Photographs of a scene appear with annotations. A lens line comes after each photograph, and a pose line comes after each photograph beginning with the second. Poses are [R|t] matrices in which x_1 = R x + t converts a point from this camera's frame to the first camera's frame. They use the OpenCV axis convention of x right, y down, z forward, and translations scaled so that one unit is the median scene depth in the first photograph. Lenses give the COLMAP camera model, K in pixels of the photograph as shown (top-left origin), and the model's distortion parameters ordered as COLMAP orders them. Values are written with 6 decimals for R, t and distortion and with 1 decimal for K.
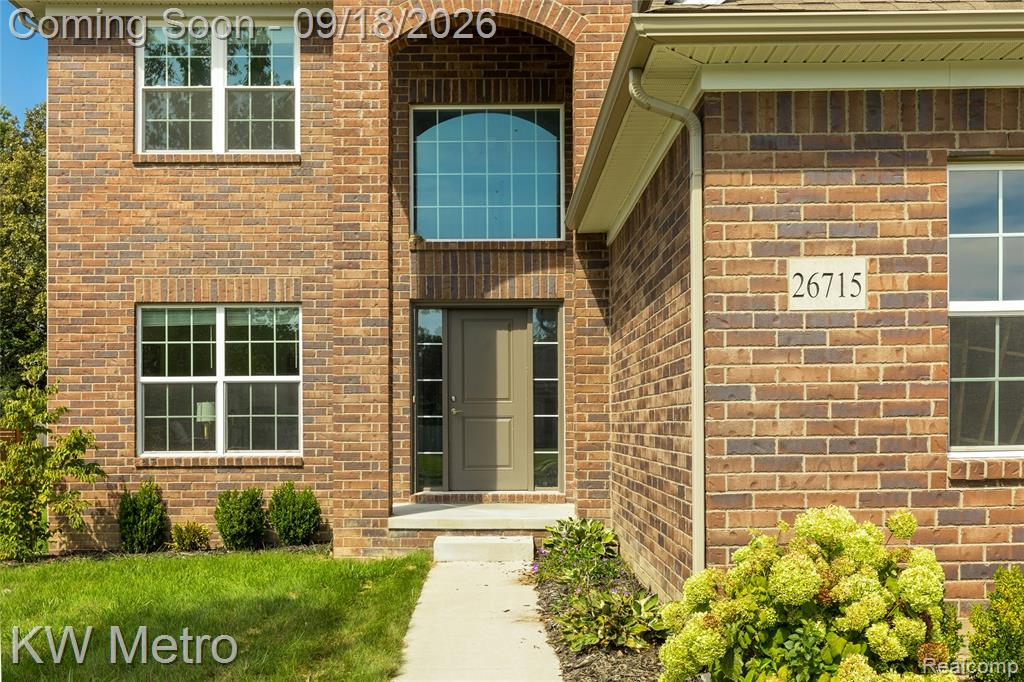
lens RADIAL K [[1092.3, 0, 512.0], [0, 1092.3, 341.0], [0, 0, 1]] dist [-0.009773, -0.001330]
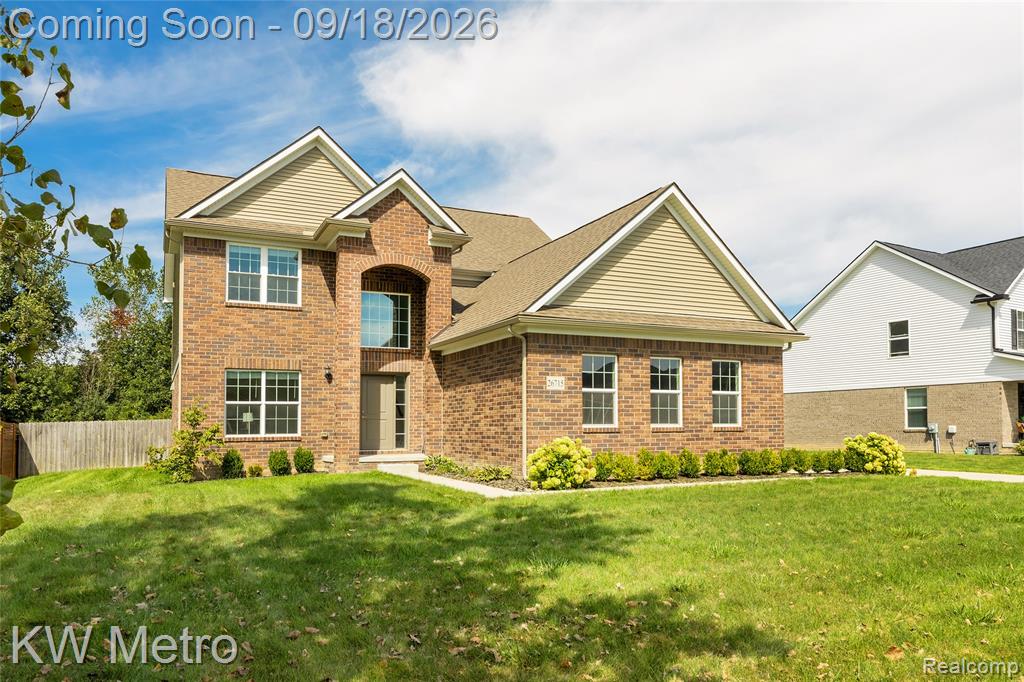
lens RADIAL K [[720.4, 0, 512.0], [0, 720.4, 341.0], [0, 0, 1]] dist [0.007262, 0.000964]
pose [[0.904530, 0.049457, 0.423532, -0.449306], [-0.028327, 0.998026, -0.056046, -0.024544], [-0.425467, 0.038698, 0.904146, -0.606652]]
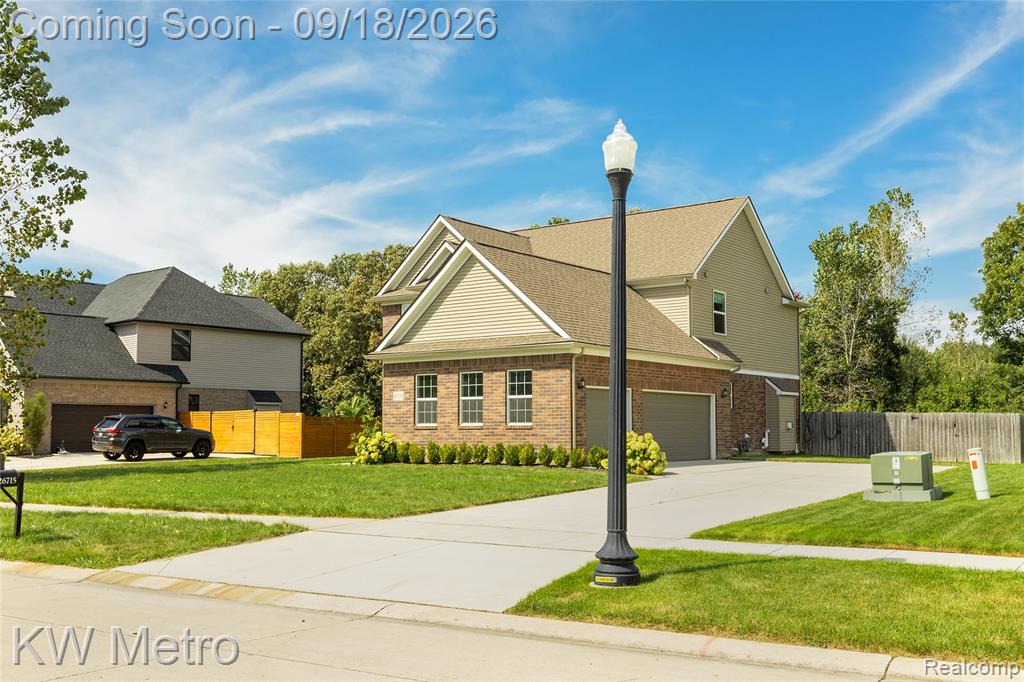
lens RADIAL K [[1092.3, 0, 512.0], [0, 1092.3, 341.0], [0, 0, 1]] dist [-0.009773, -0.001330]
pose [[0.781595, -0.050204, -0.621763, 2.054878], [0.035462, 0.998720, -0.036063, -0.052738], [0.622778, 0.006138, 0.782375, -1.498765]]
